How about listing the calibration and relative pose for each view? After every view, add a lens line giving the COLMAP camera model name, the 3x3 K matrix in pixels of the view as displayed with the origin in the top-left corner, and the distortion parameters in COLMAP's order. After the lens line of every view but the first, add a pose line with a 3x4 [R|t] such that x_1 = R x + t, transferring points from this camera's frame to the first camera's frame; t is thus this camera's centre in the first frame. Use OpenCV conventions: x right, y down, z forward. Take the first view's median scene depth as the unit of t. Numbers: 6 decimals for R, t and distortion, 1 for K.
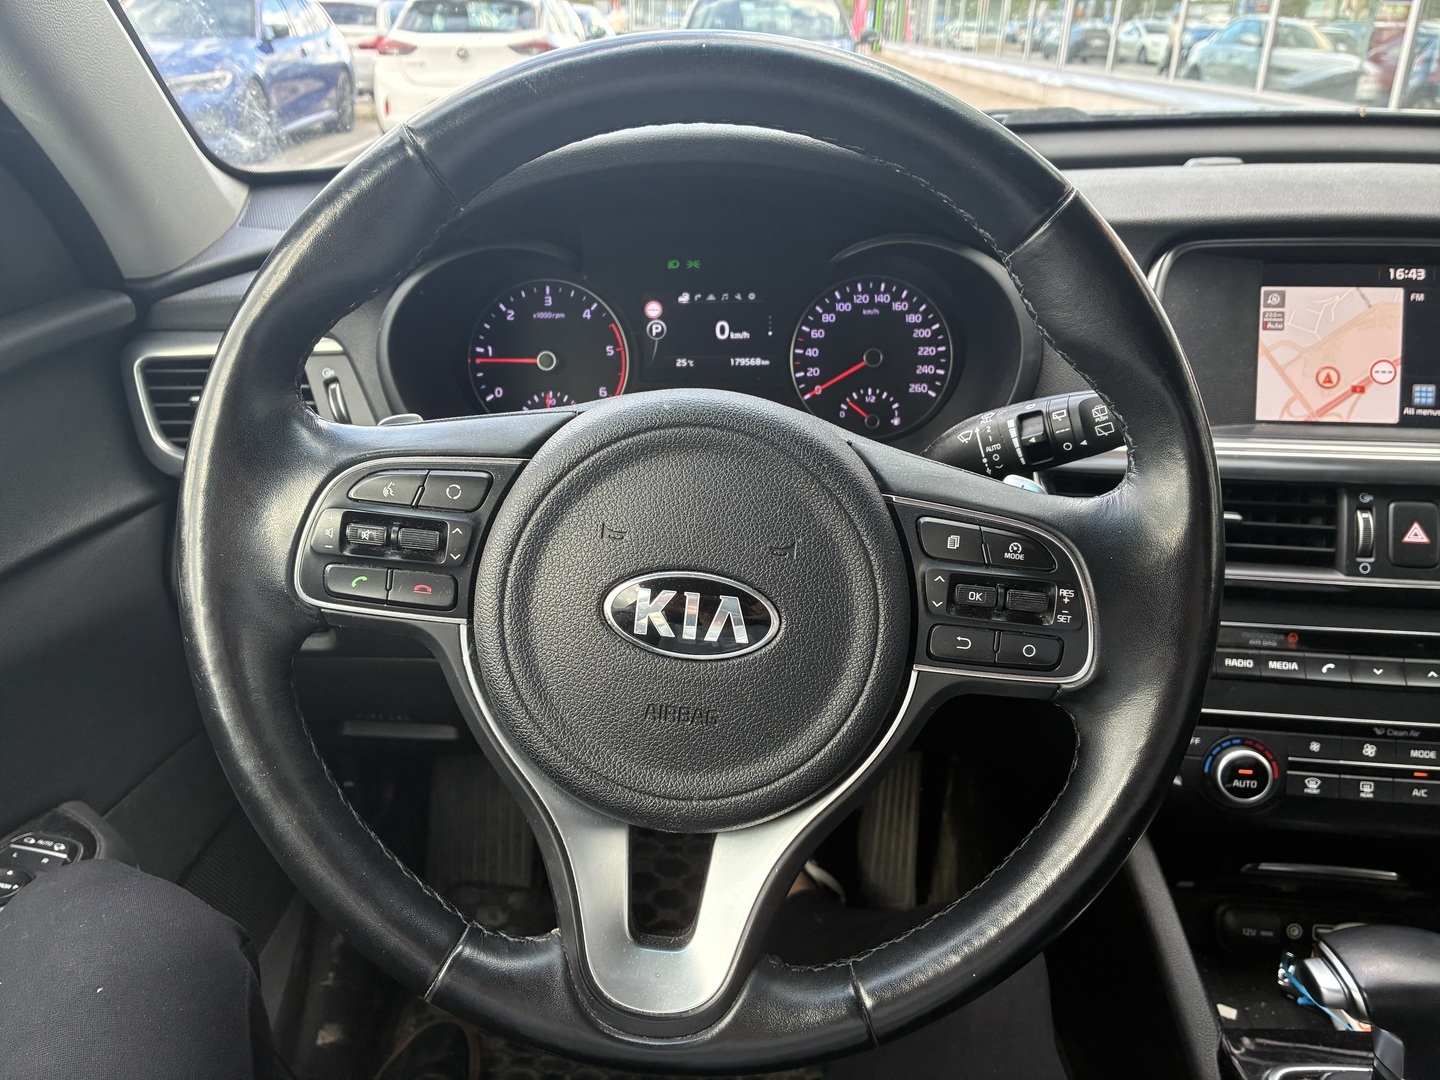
lens RADIAL K [[1089.0, 0, 723.3], [0, 1089.0, 541.1], [0, 0, 1]] dist [-0.010282, -0.006450]
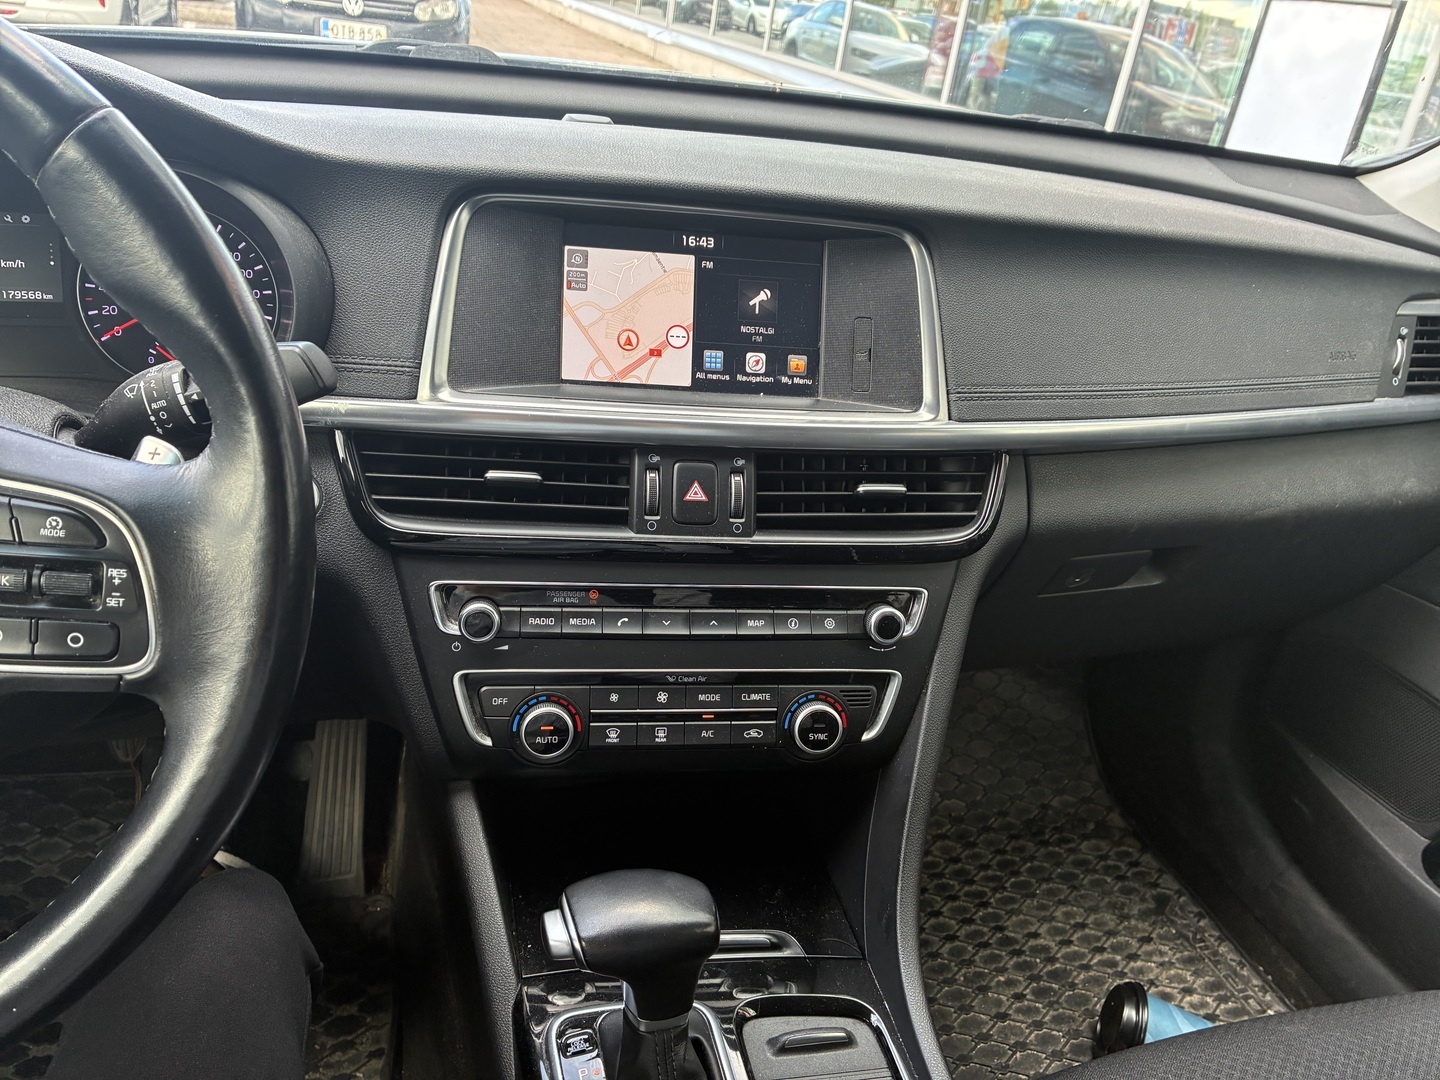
lens RADIAL K [[1080.2, 0, 719.3], [0, 1080.2, 558.1], [0, 0, 1]] dist [0.019110, -0.008165]
pose [[0.936798, -0.032146, 0.348392, 0.283255], [0.010562, 0.997915, 0.063675, -0.009388], [-0.349712, -0.055970, 0.935184, 0.002733]]
